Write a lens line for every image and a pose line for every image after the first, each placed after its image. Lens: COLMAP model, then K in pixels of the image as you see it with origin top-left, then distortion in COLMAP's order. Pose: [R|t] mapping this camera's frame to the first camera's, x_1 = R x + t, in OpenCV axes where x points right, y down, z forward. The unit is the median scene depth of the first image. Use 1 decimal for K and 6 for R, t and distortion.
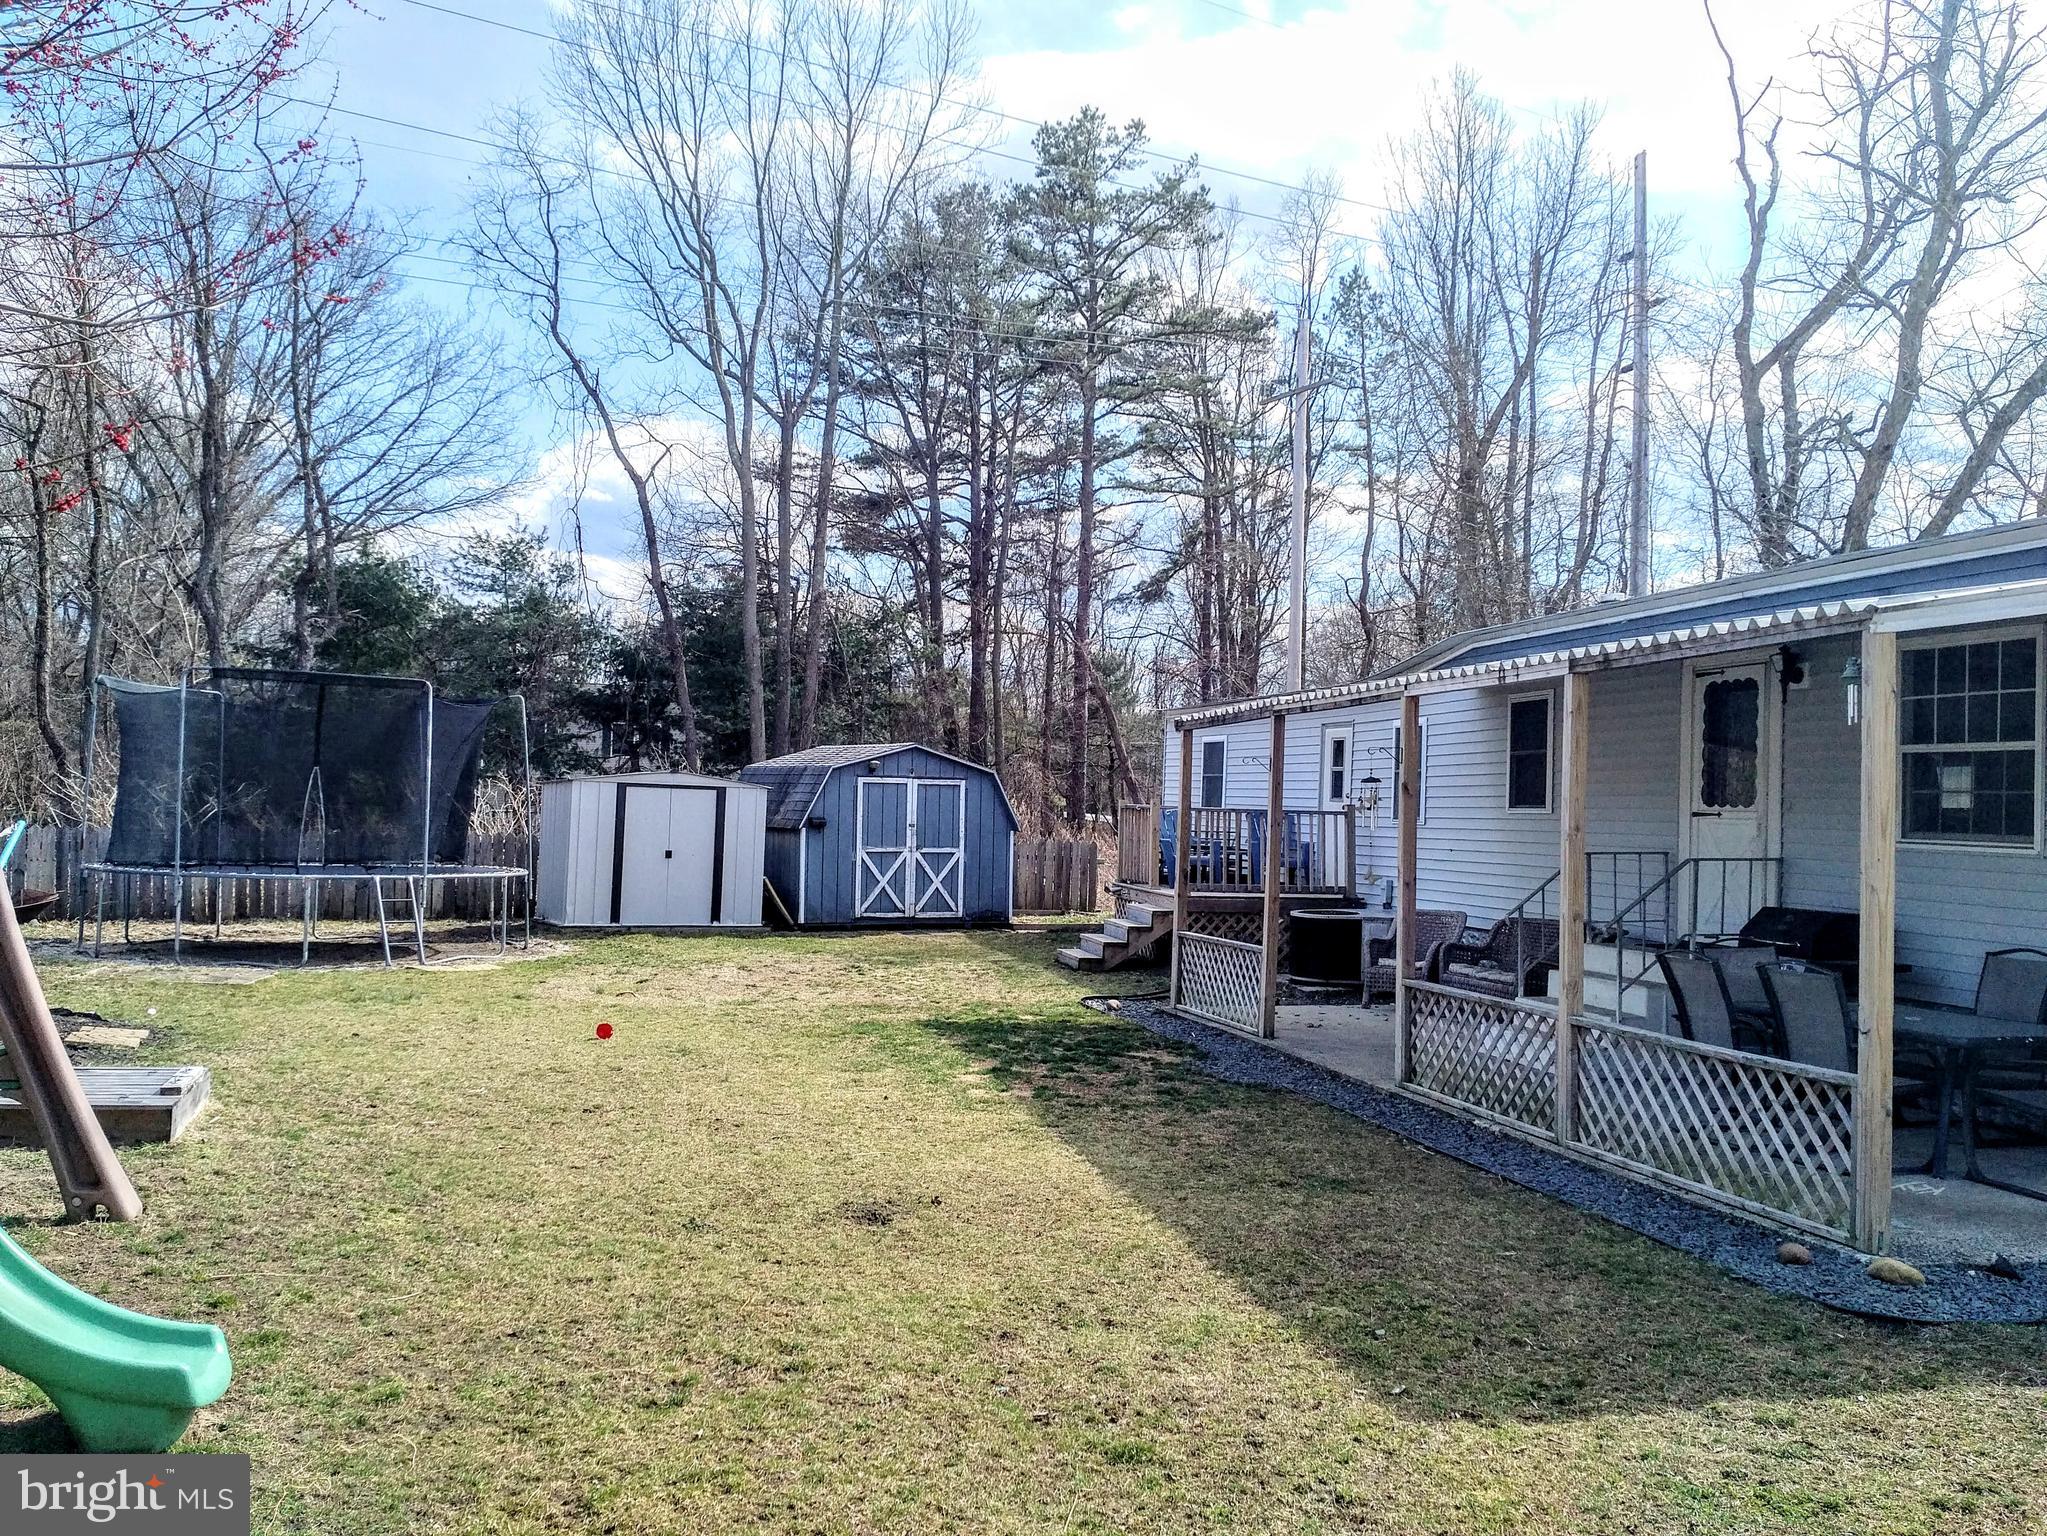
lens RADIAL K [[1773.6, 0, 1023.5], [0, 1773.6, 768.0], [0, 0, 1]] dist [0.114838, -0.206041]
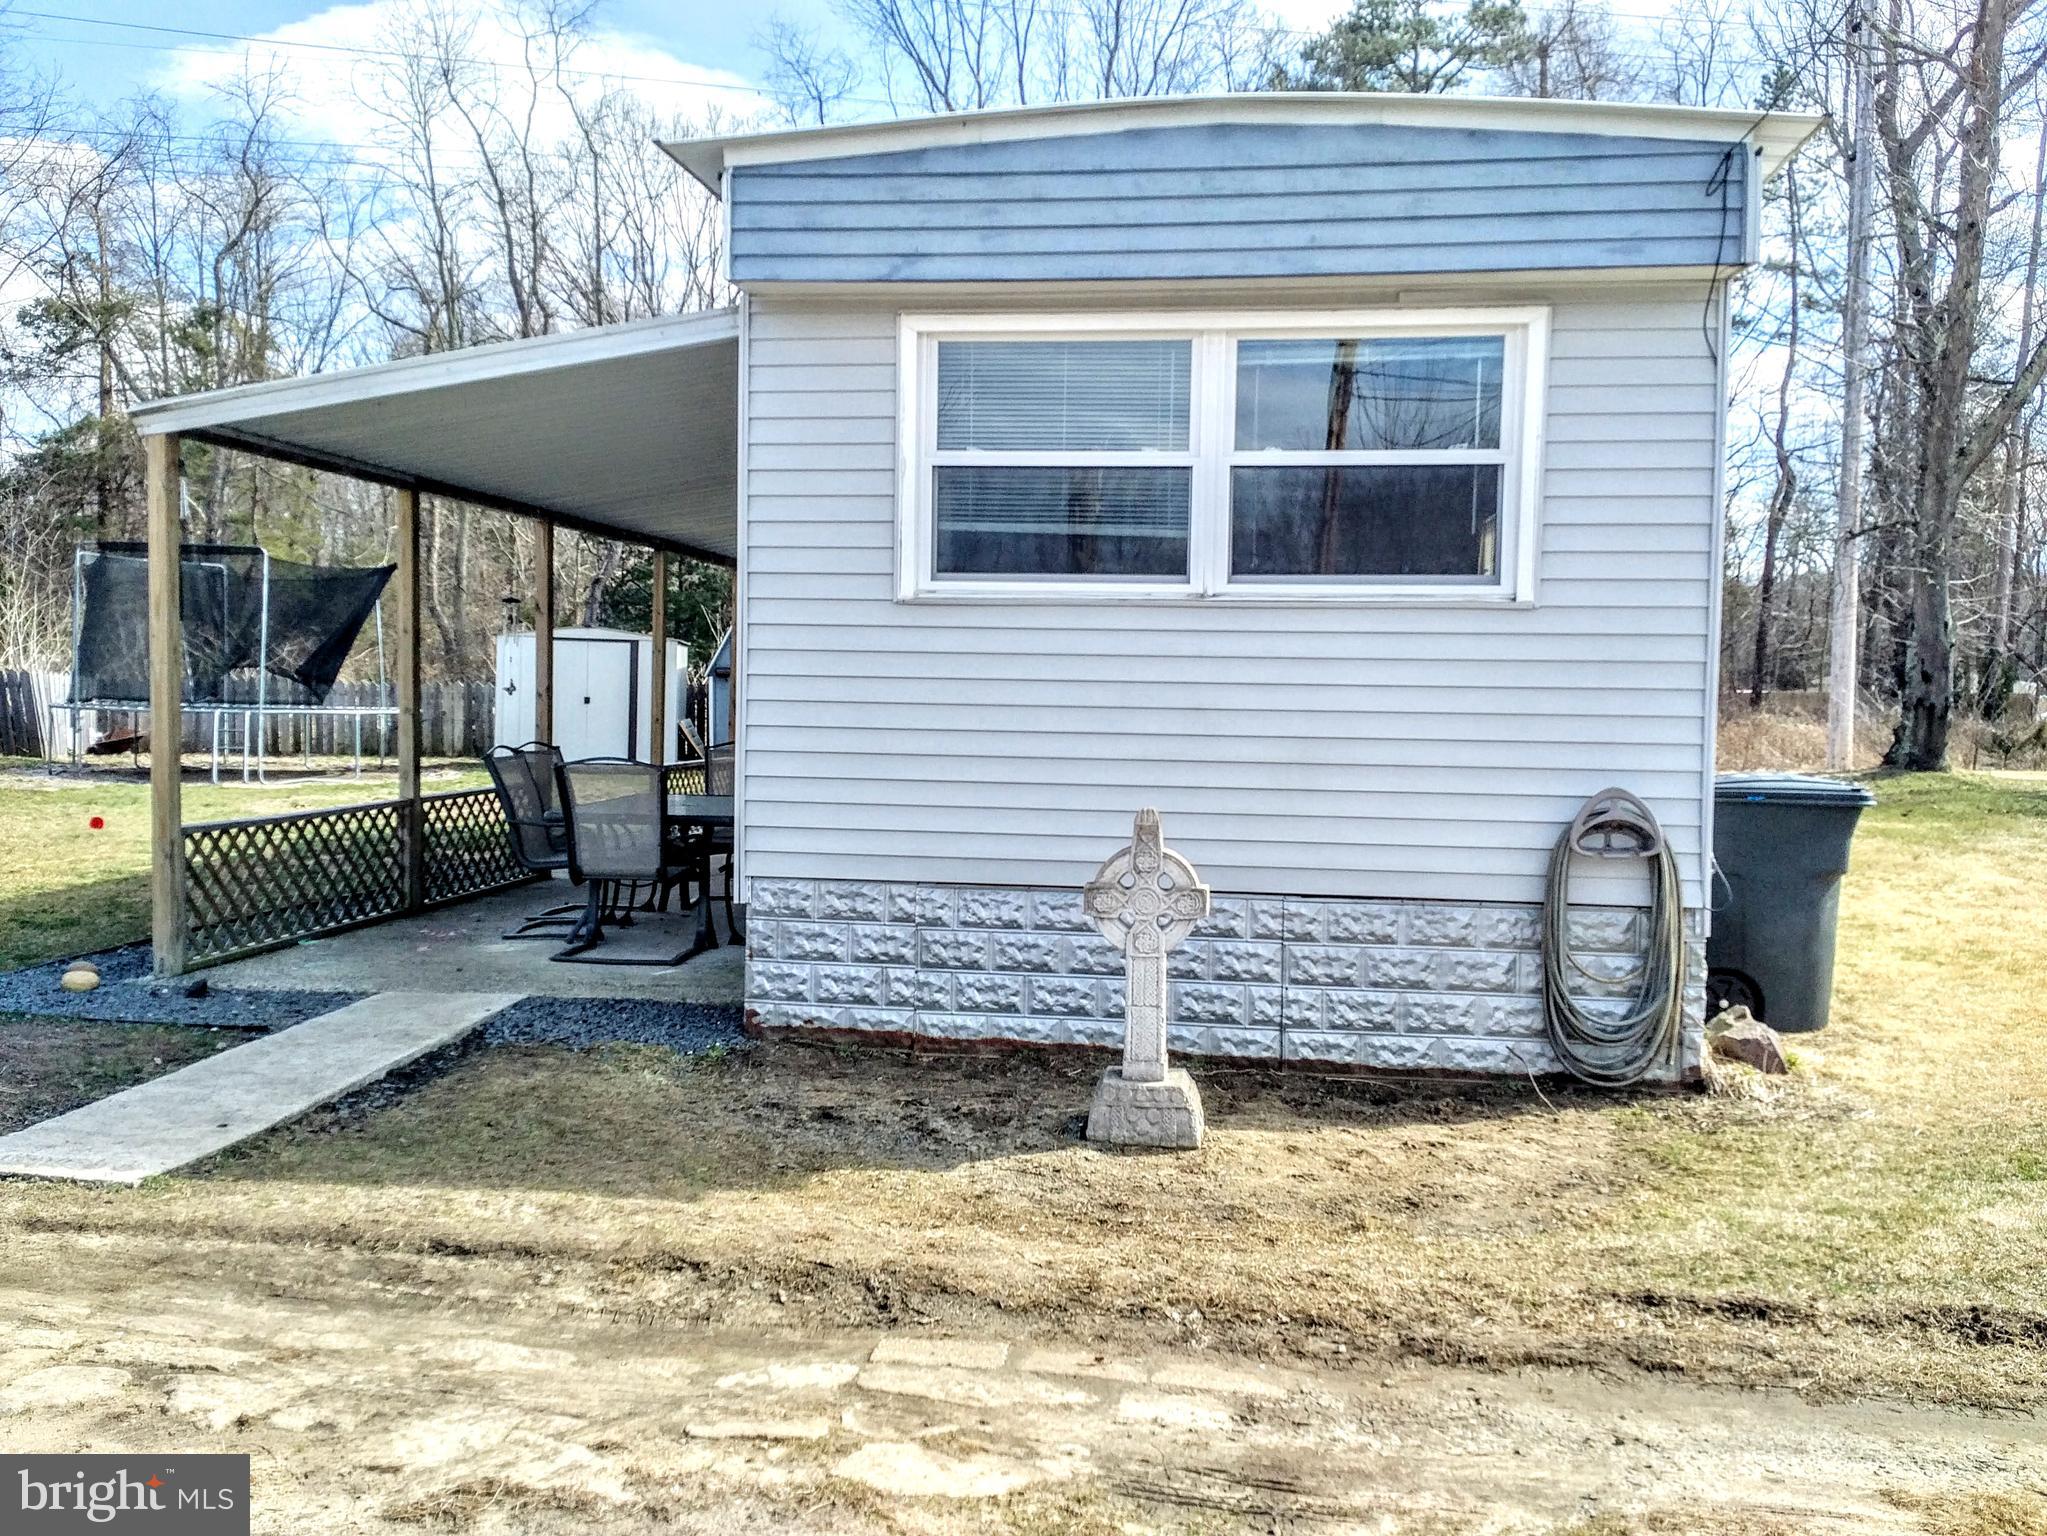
lens RADIAL K [[1777.0, 0, 1030.5], [0, 1777.0, 751.2], [0, 0, 1]] dist [0.103024, -0.147234]
pose [[0.939646, 0.004395, -0.342120, 0.451428], [0.015805, 0.998293, 0.056233, 0.021983], [0.341783, -0.058246, 0.937972, 0.031720]]
